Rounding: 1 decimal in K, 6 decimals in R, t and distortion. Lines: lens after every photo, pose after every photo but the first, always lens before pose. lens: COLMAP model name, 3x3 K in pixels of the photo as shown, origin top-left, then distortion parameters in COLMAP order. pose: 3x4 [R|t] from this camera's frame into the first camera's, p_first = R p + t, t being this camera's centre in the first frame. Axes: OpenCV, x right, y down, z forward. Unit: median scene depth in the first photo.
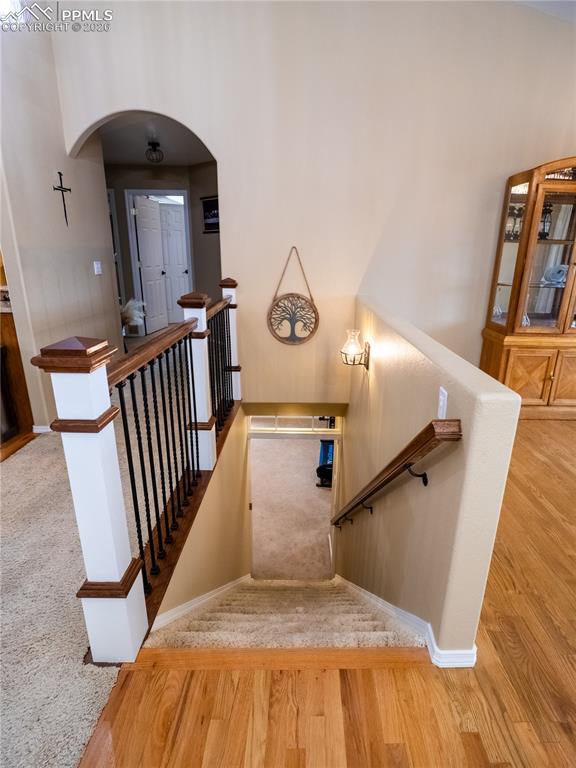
lens RADIAL K [[404.7, 0, 323.4], [0, 404.7, 381.8], [0, 0, 1]] dist [-0.017659, 0.001524]
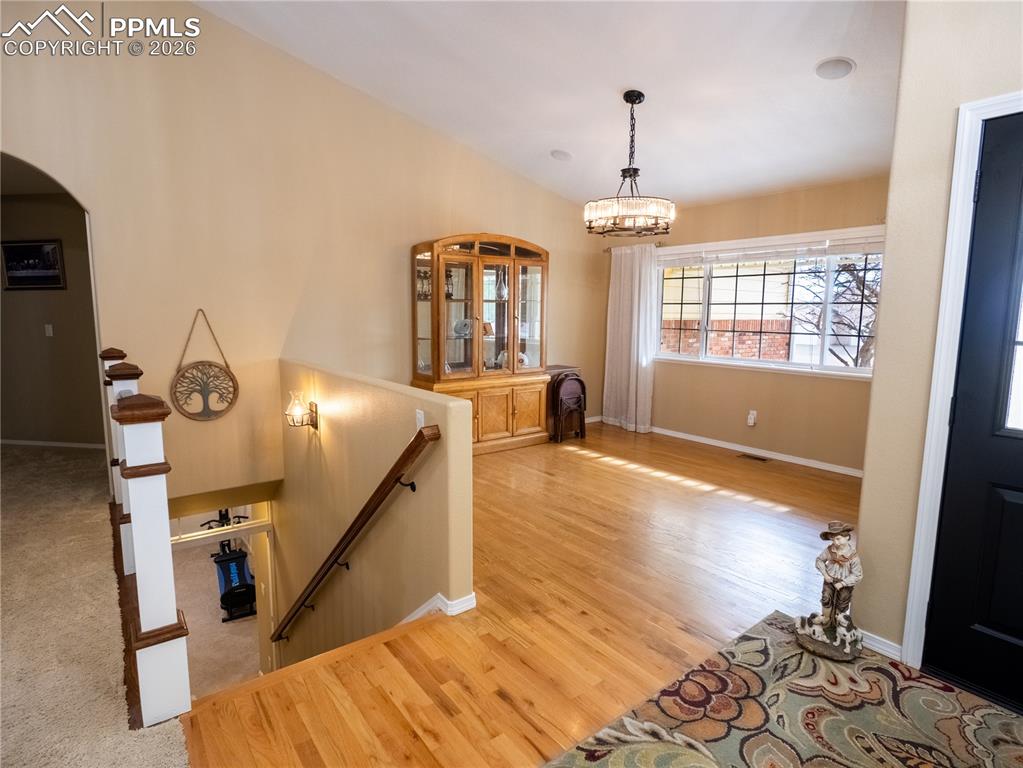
lens RADIAL K [[539.0, 0, 505.5], [0, 539.0, 383.4], [0, 0, 1]] dist [-0.017659, 0.001524]
pose [[0.818891, -0.095311, 0.565979, -0.215694], [0.188506, 0.976075, -0.108370, 0.079846], [-0.542109, 0.195434, 0.817266, -0.299188]]
